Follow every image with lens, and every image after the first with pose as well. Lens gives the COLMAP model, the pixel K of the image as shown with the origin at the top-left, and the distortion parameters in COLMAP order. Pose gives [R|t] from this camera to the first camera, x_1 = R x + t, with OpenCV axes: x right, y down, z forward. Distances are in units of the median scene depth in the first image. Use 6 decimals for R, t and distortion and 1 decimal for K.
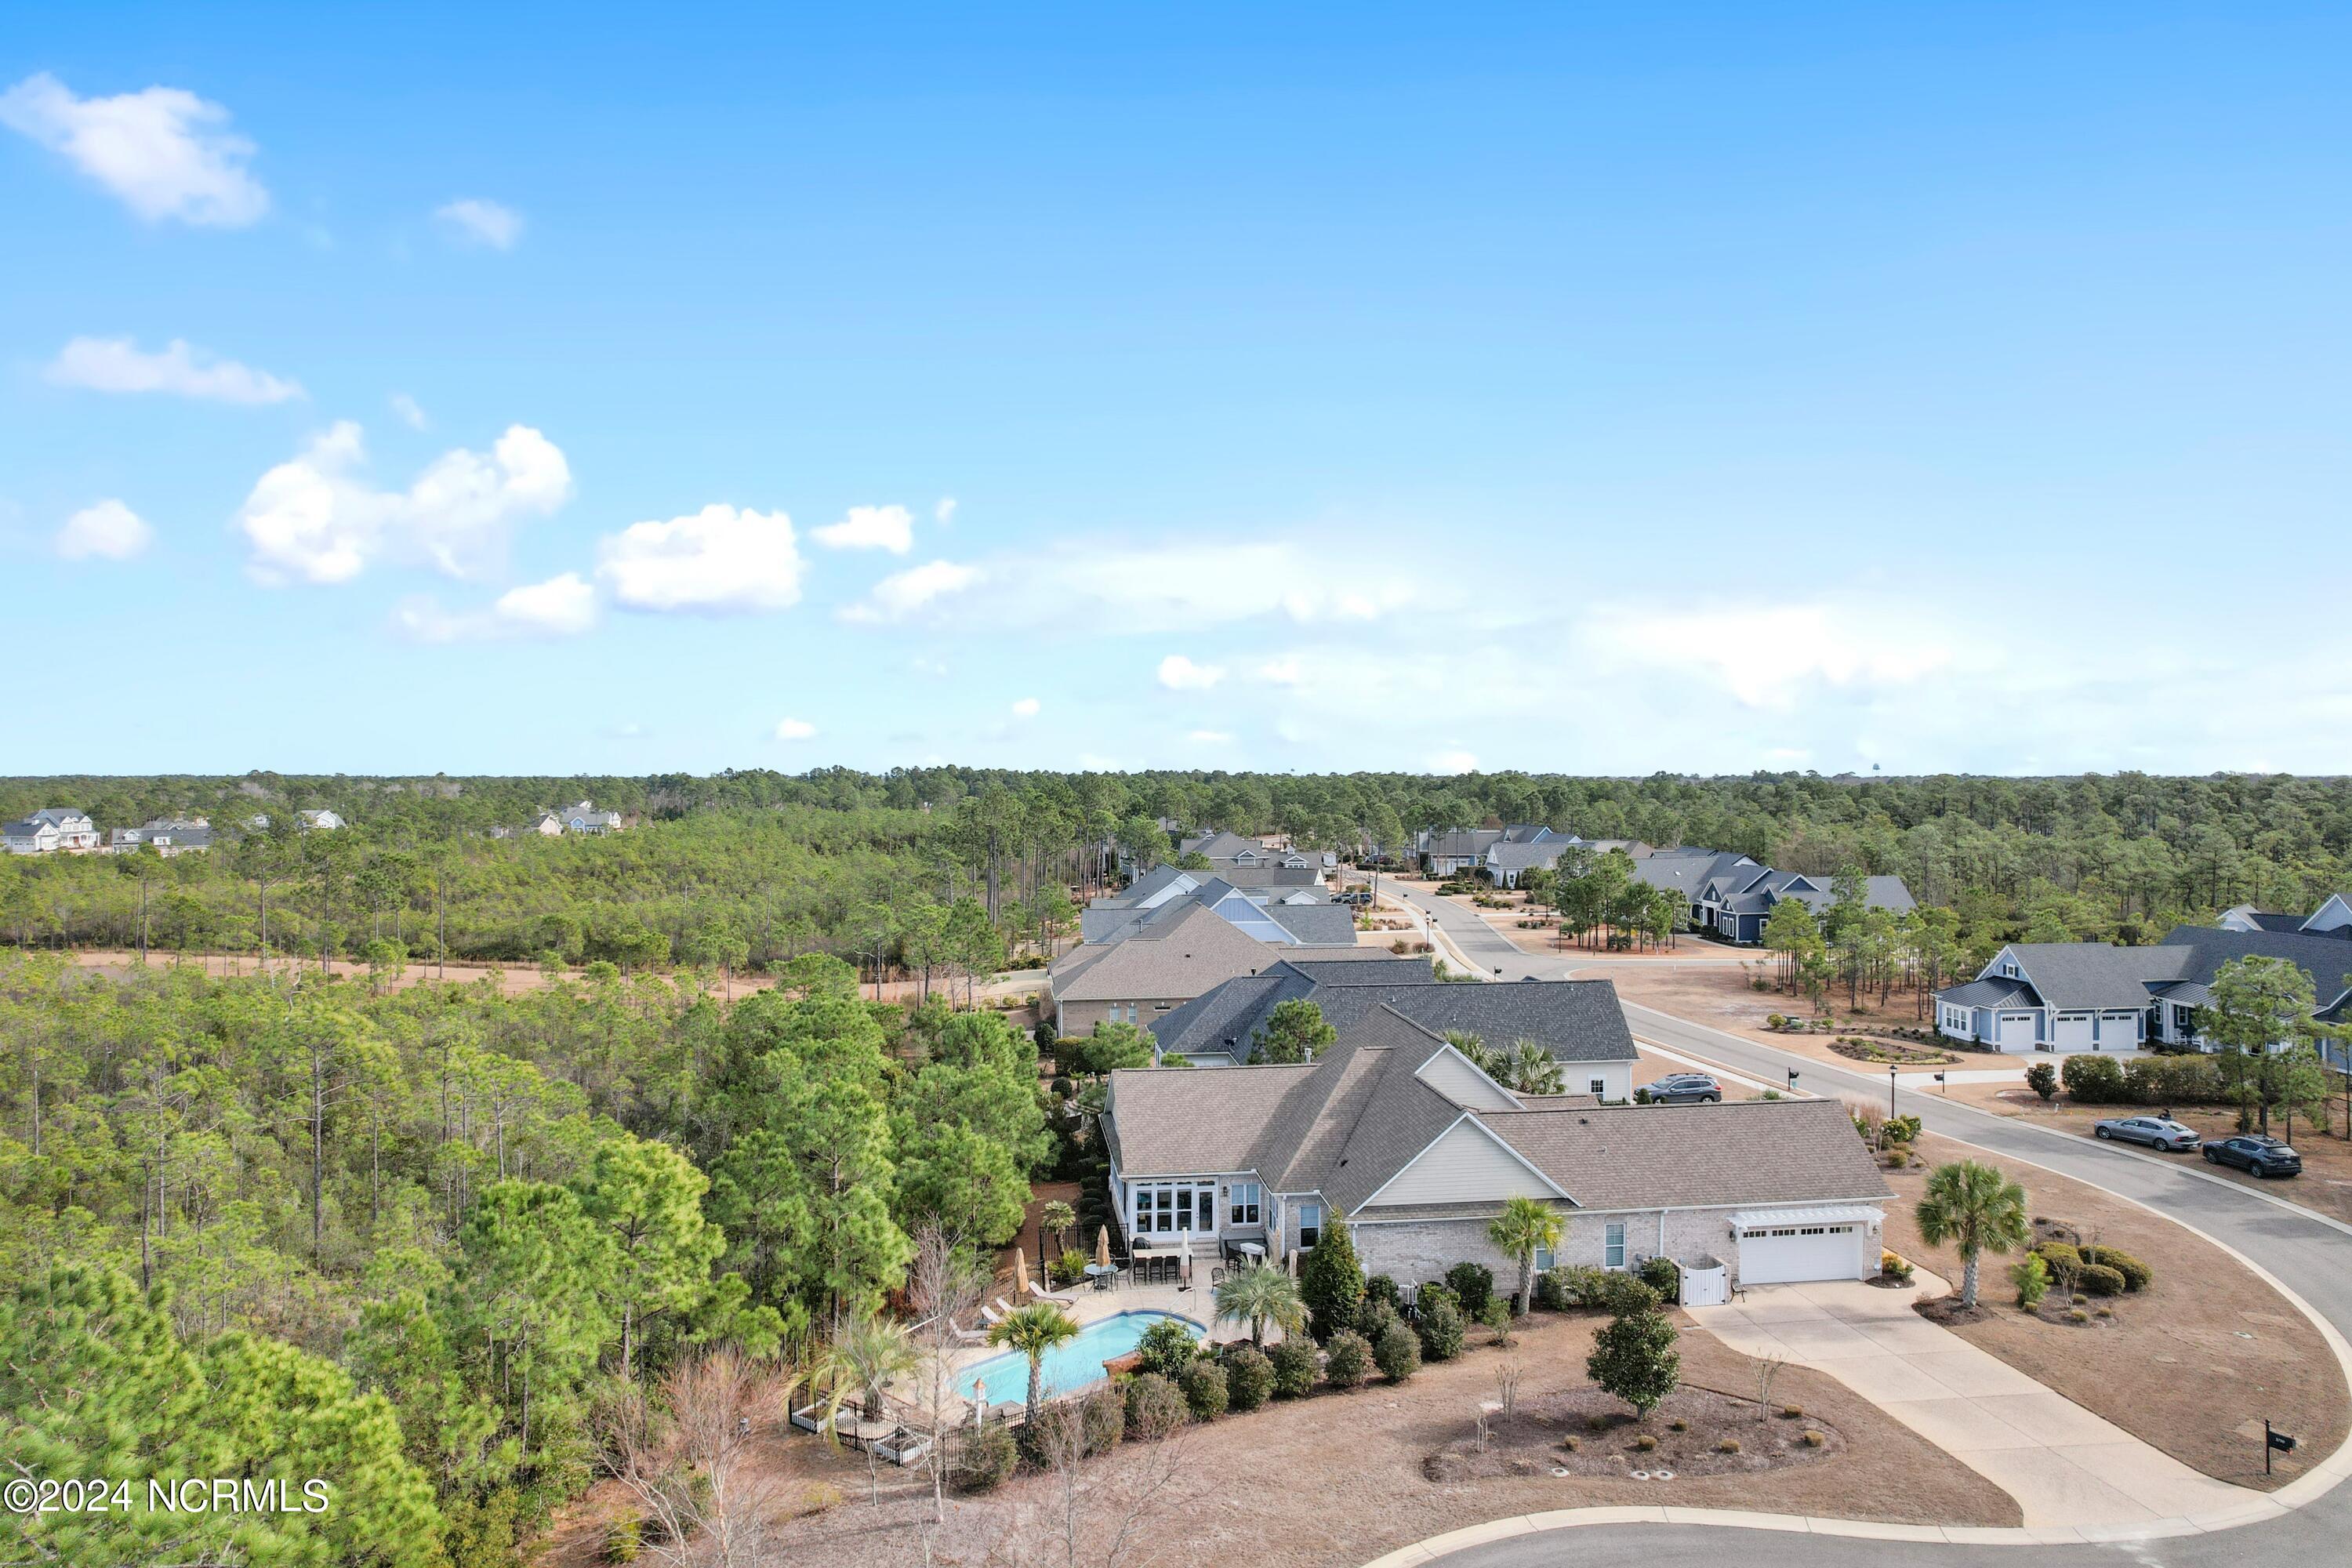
lens RADIAL K [[1520.3, 0, 1153.4], [0, 1520.3, 789.7], [0, 0, 1]] dist [-0.061492, 0.053623]
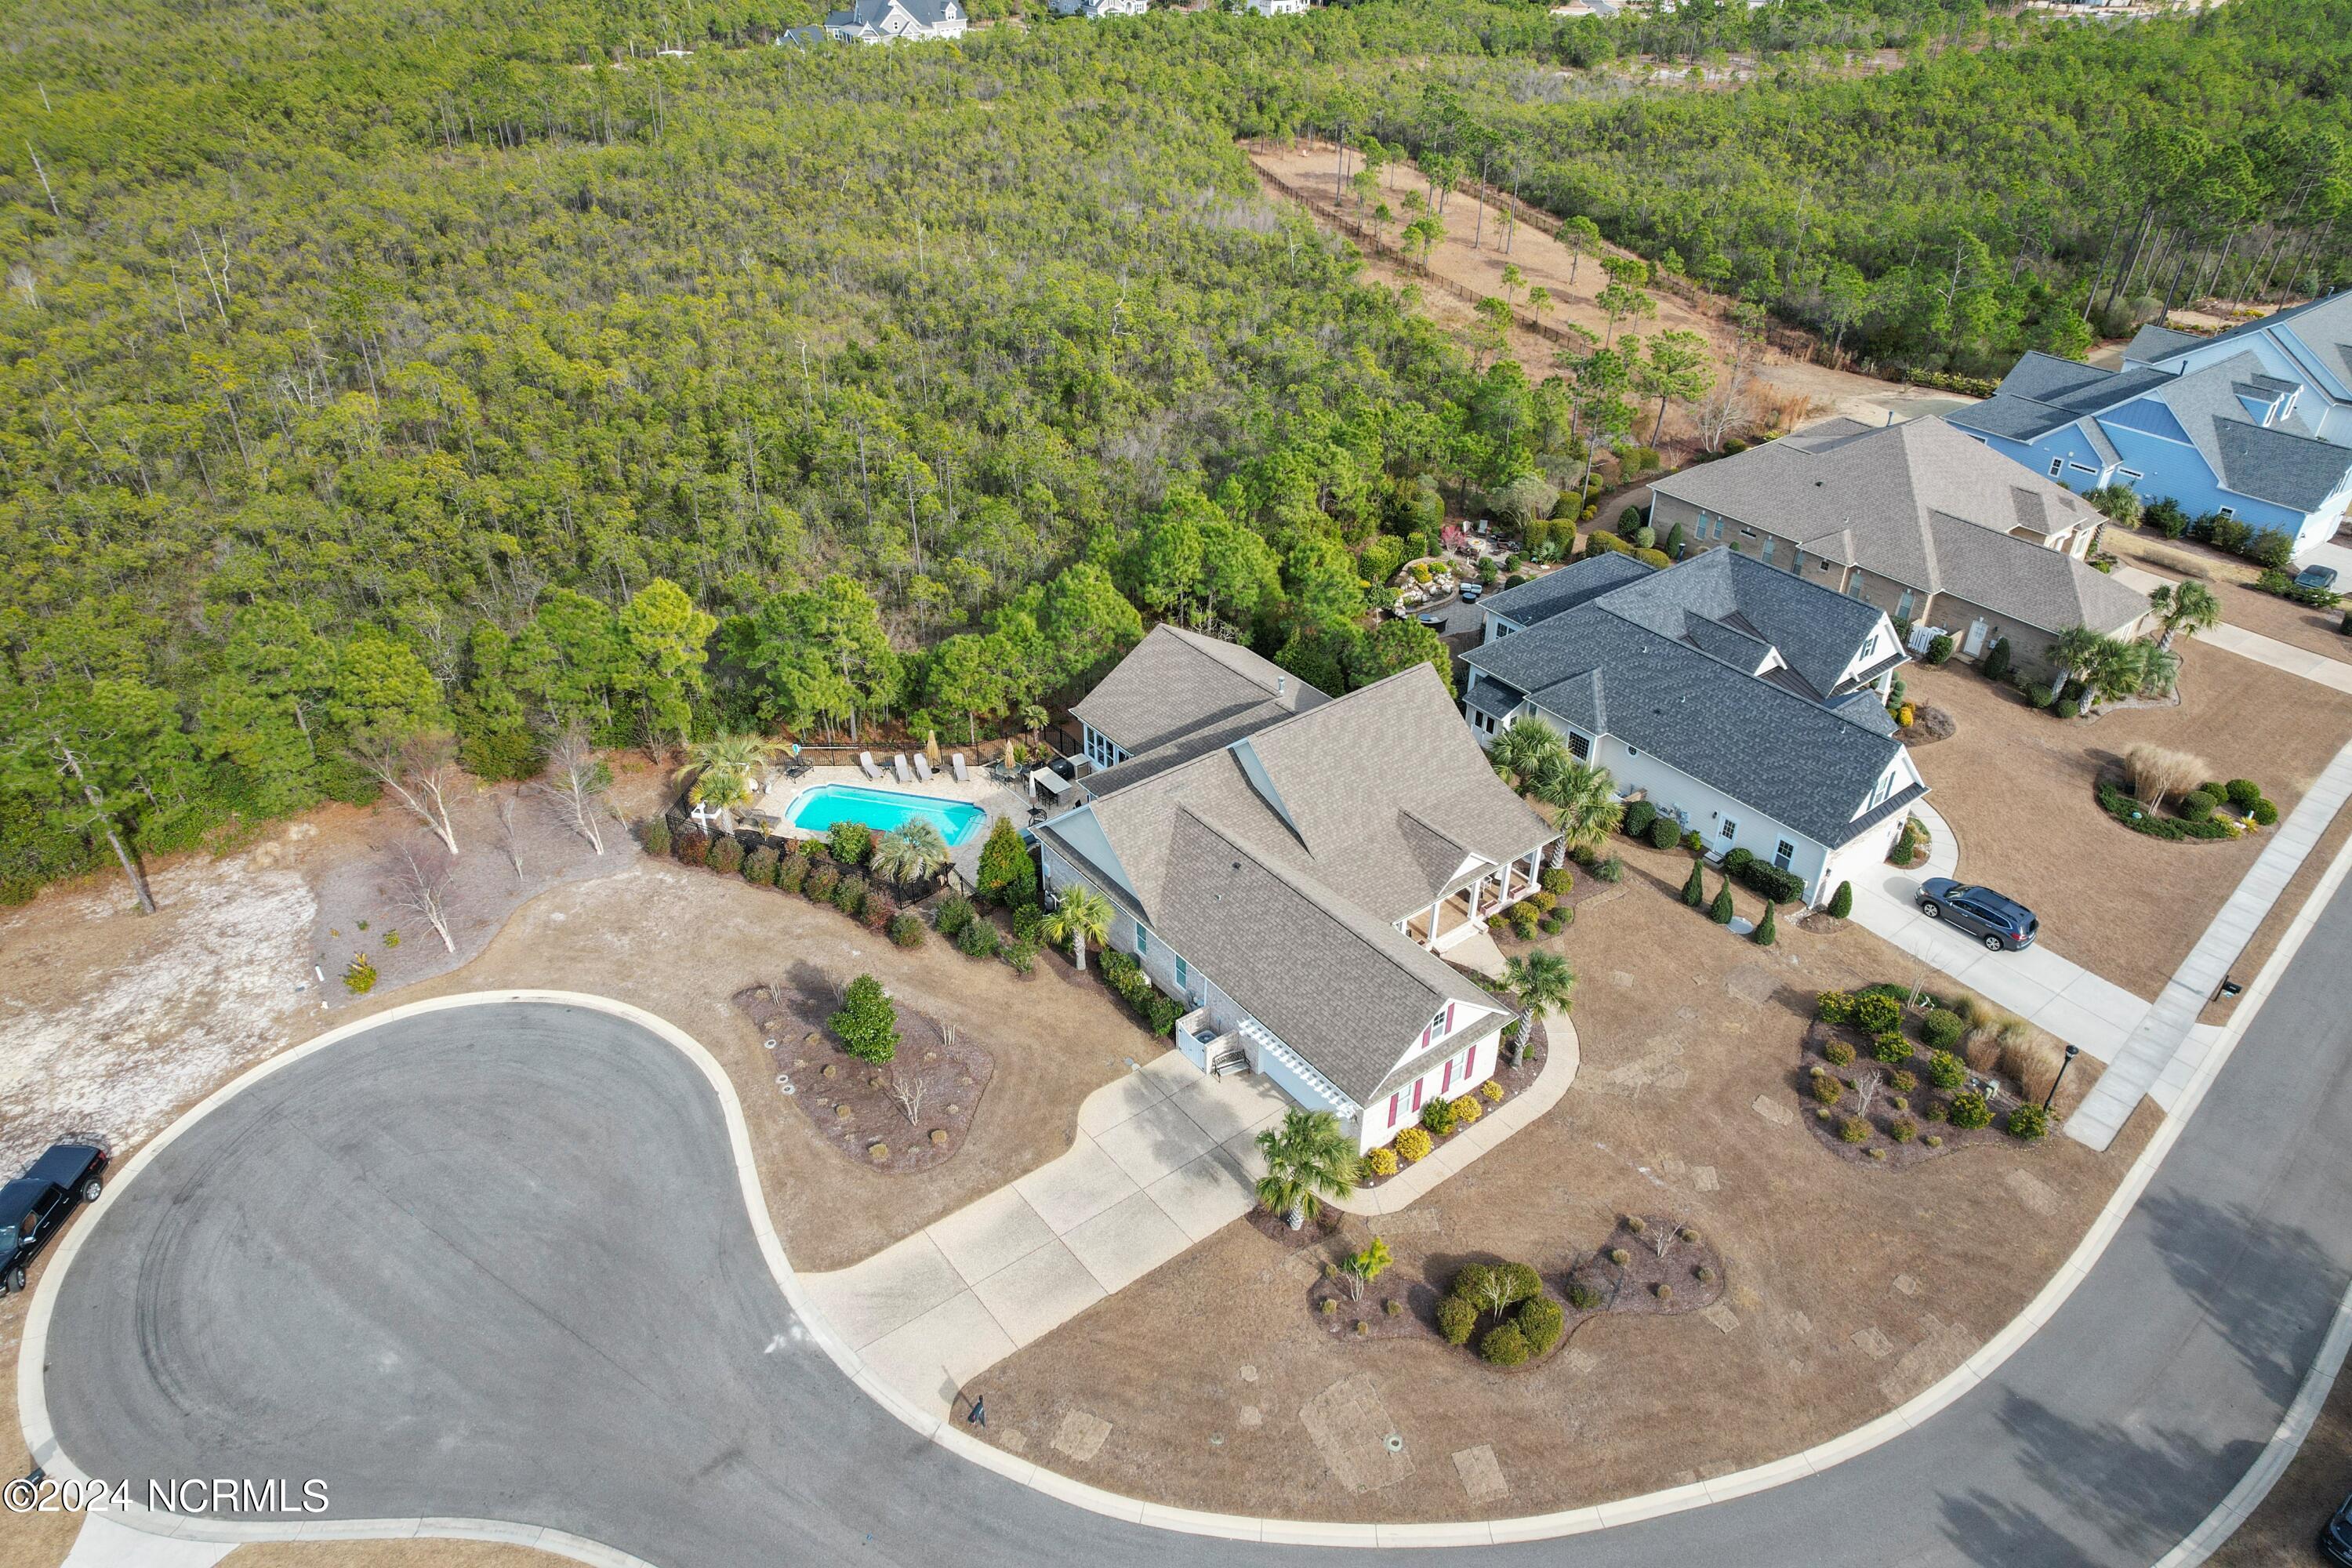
lens RADIAL K [[1520.3, 0, 1174.8], [0, 1520.3, 770.1], [0, 0, 1]] dist [-0.061492, 0.053623]
pose [[0.519441, 0.467543, -0.715252, 0.928132], [-0.013218, 0.841331, 0.540359, -0.375091], [0.854404, -0.271231, 0.443201, 0.502604]]
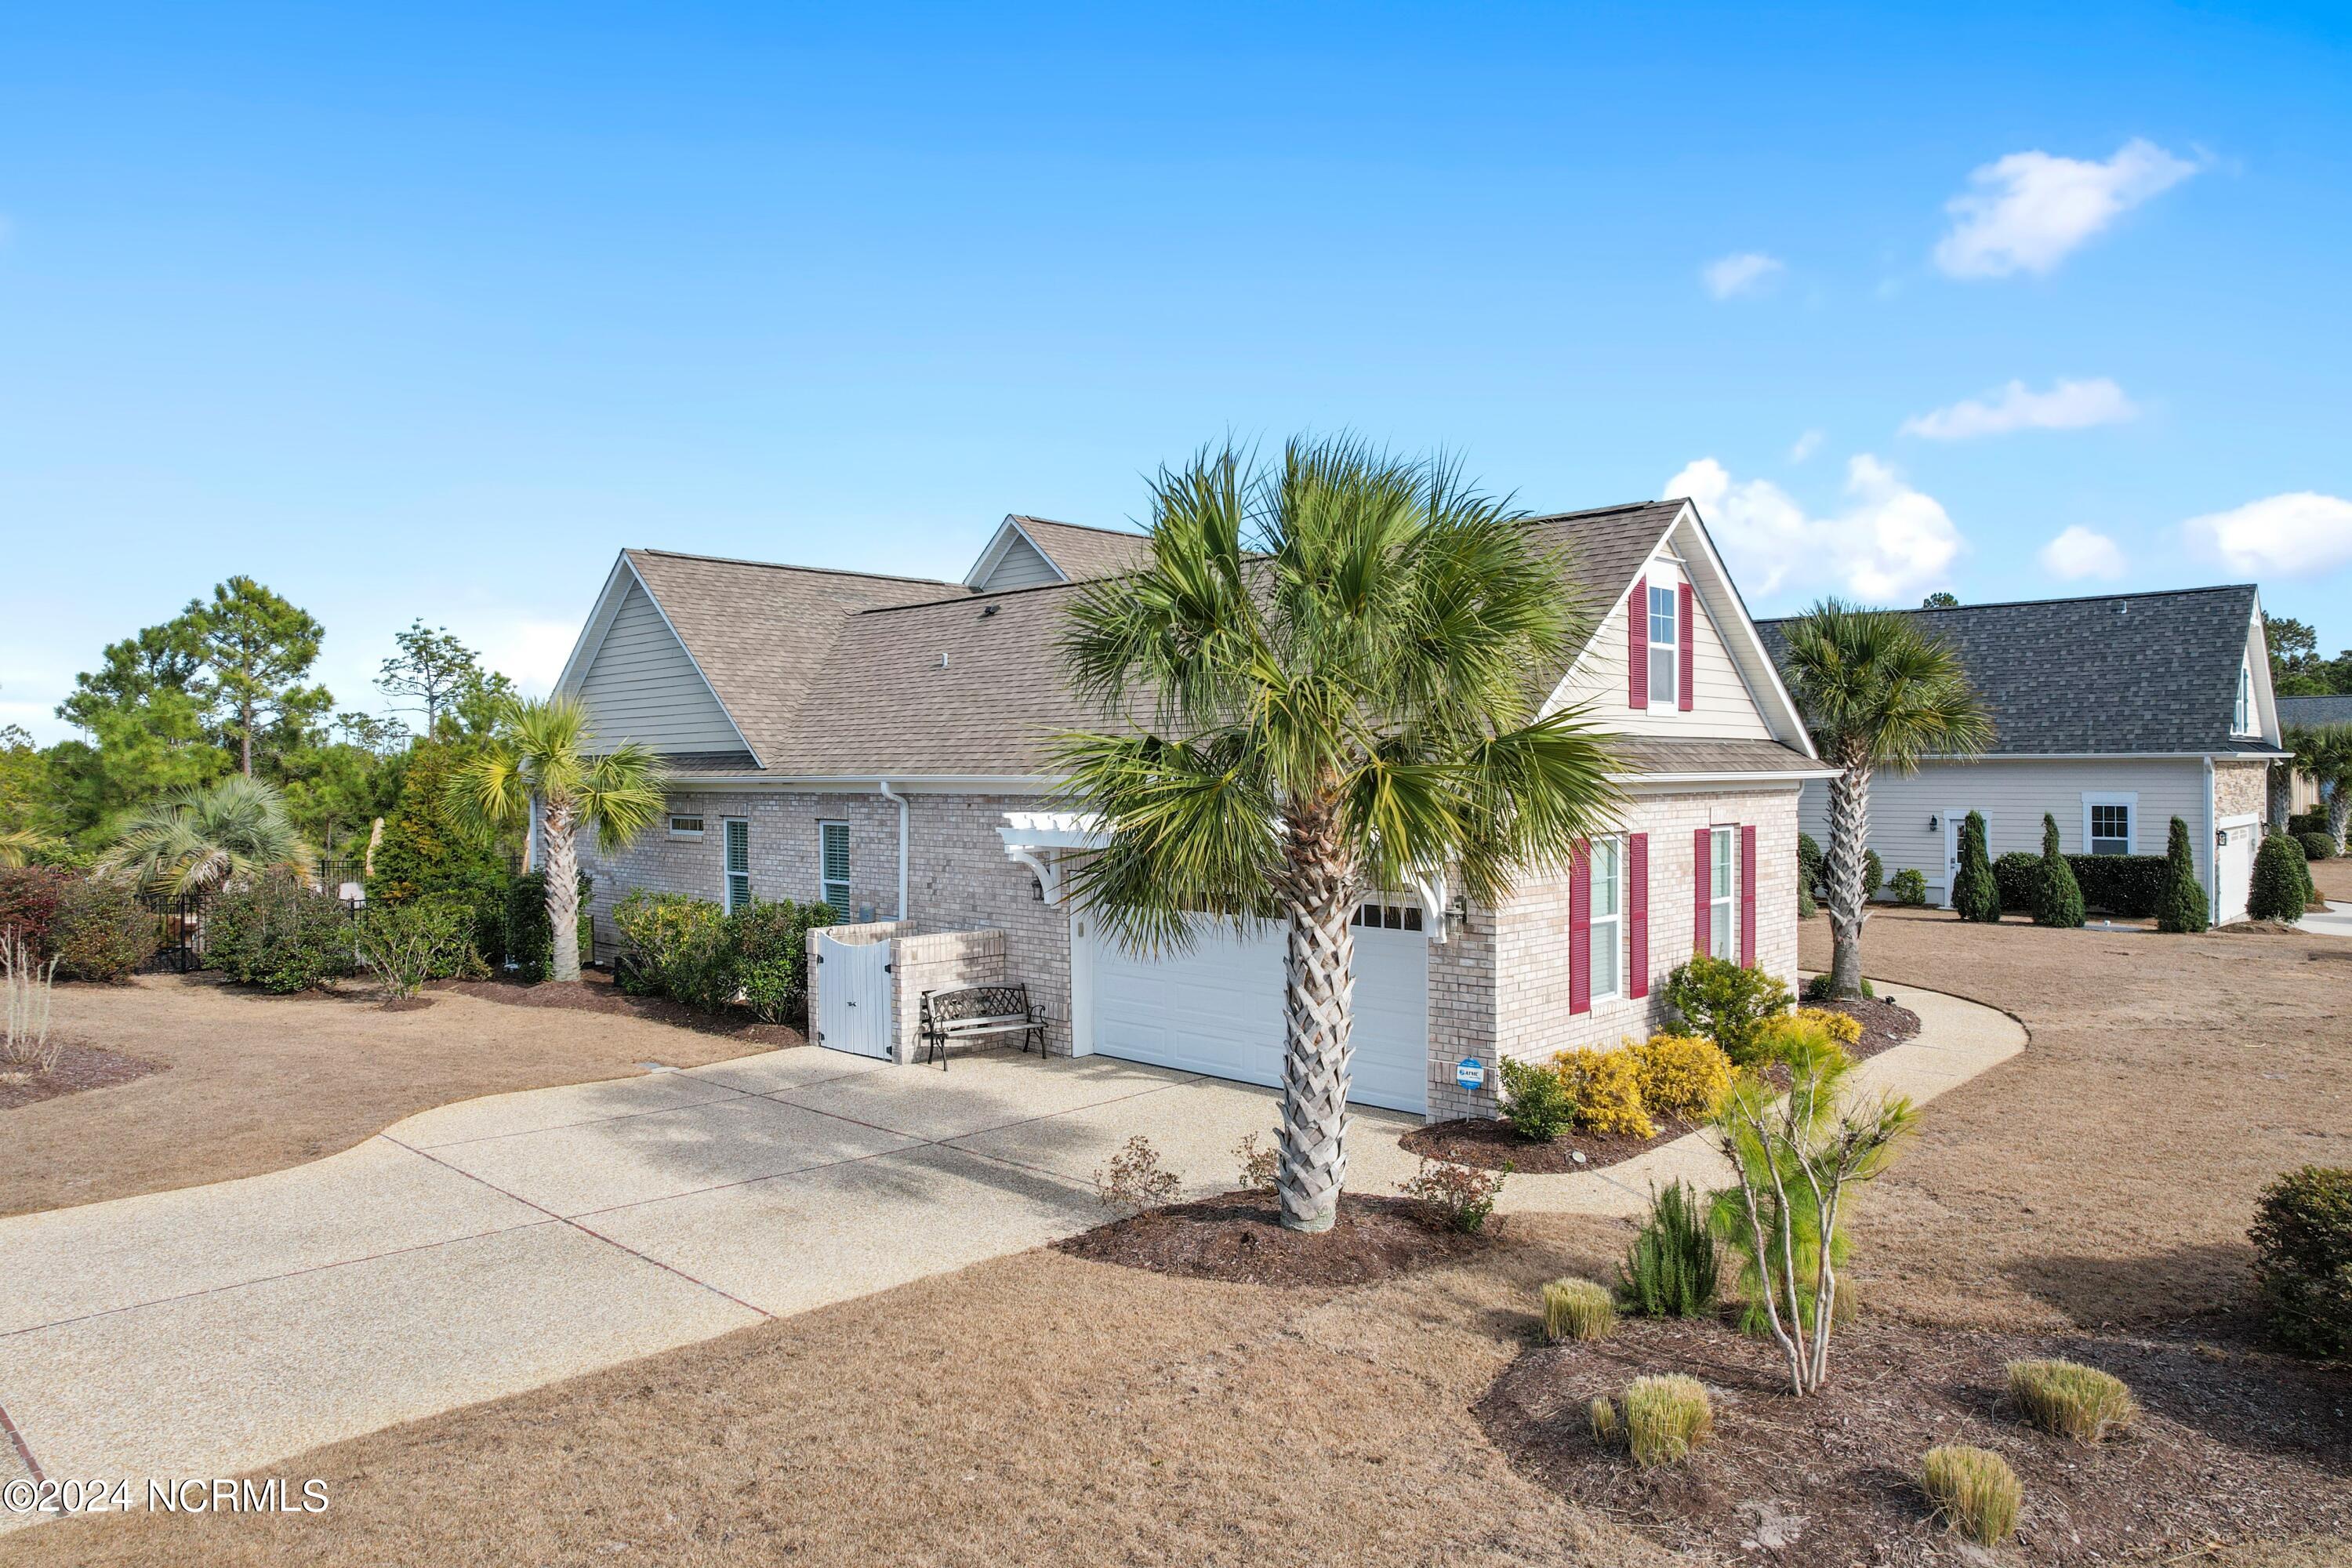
lens RADIAL K [[1492.7, 0, 1167.1], [0, 1492.7, 771.7], [0, 0, 1]] dist [-0.033002, 0.004450]
pose [[0.641736, 0.000184, -0.766925, 0.589687], [-0.006521, 0.999965, -0.005216, 0.252358], [0.766898, 0.008348, 0.641715, 0.750656]]
